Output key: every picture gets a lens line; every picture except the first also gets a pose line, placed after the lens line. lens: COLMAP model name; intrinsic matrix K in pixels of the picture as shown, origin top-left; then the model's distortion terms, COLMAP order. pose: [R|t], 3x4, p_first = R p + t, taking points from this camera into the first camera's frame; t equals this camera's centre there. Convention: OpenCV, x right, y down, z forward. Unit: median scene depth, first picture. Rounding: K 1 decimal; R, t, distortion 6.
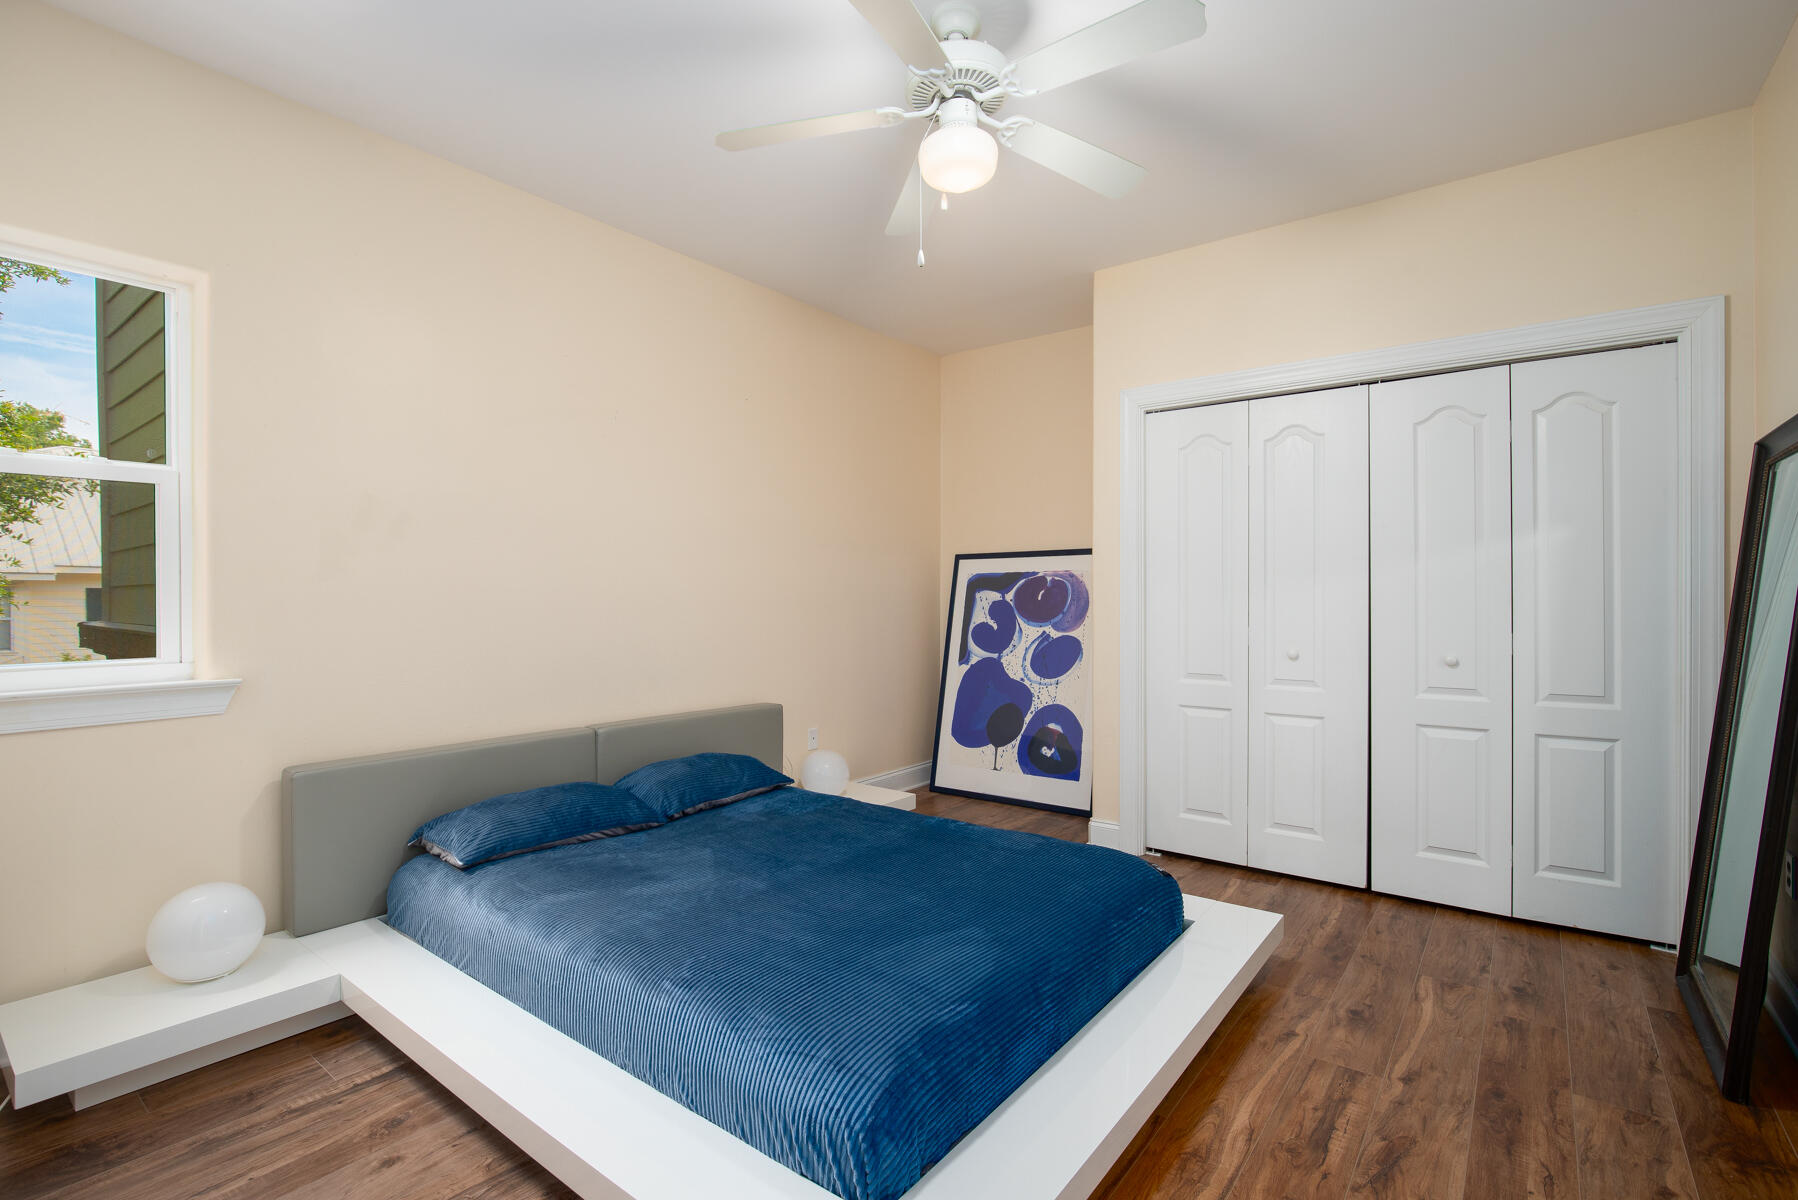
lens RADIAL K [[837.9, 0, 906.3], [0, 837.9, 602.3], [0, 0, 1]] dist [-0.031711, 0.008239]
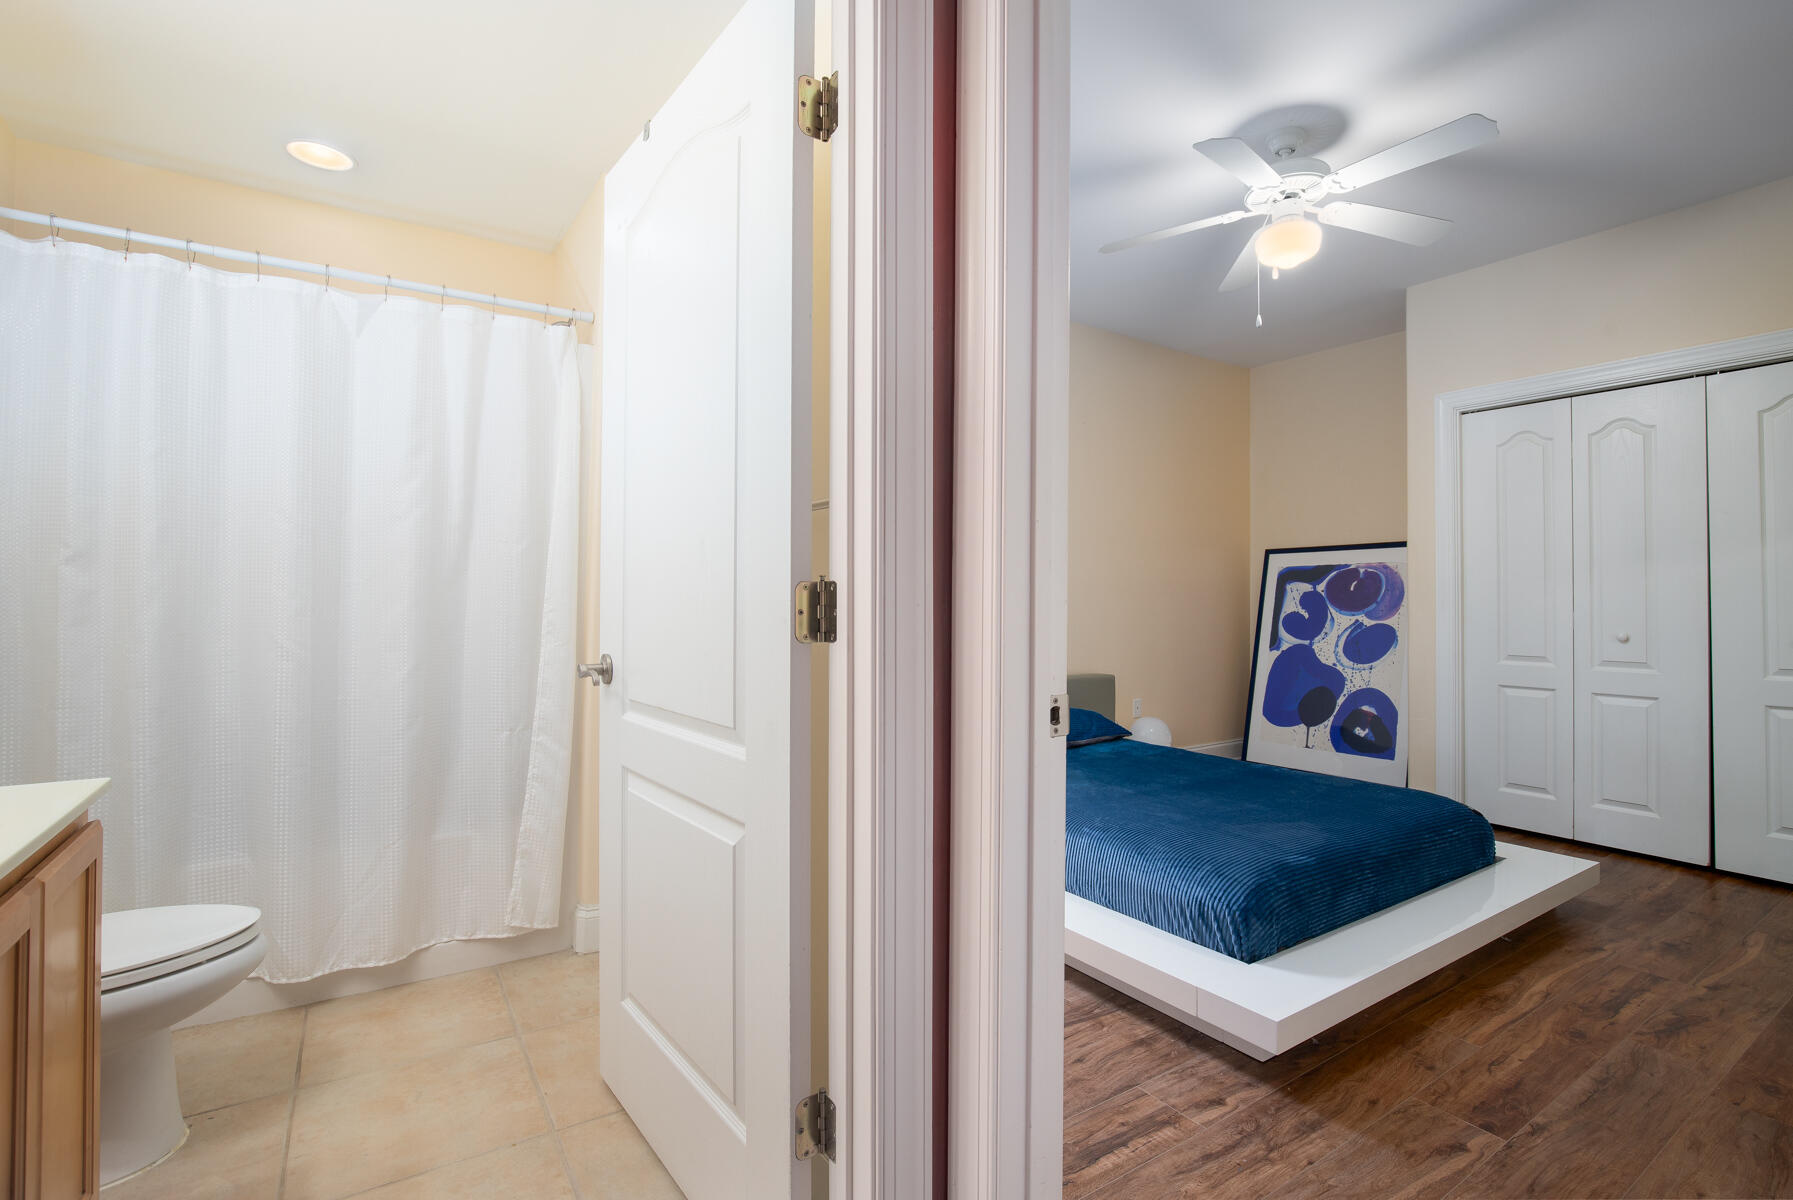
lens RADIAL K [[835.6, 0, 906.6], [0, 835.6, 583.5], [0, 0, 1]] dist [-0.031711, 0.008239]
pose [[0.946616, -0.000270, -0.322364, -0.060392], [-0.008036, 0.999669, -0.024434, 0.030193], [0.322264, 0.025720, 0.946301, -0.291811]]
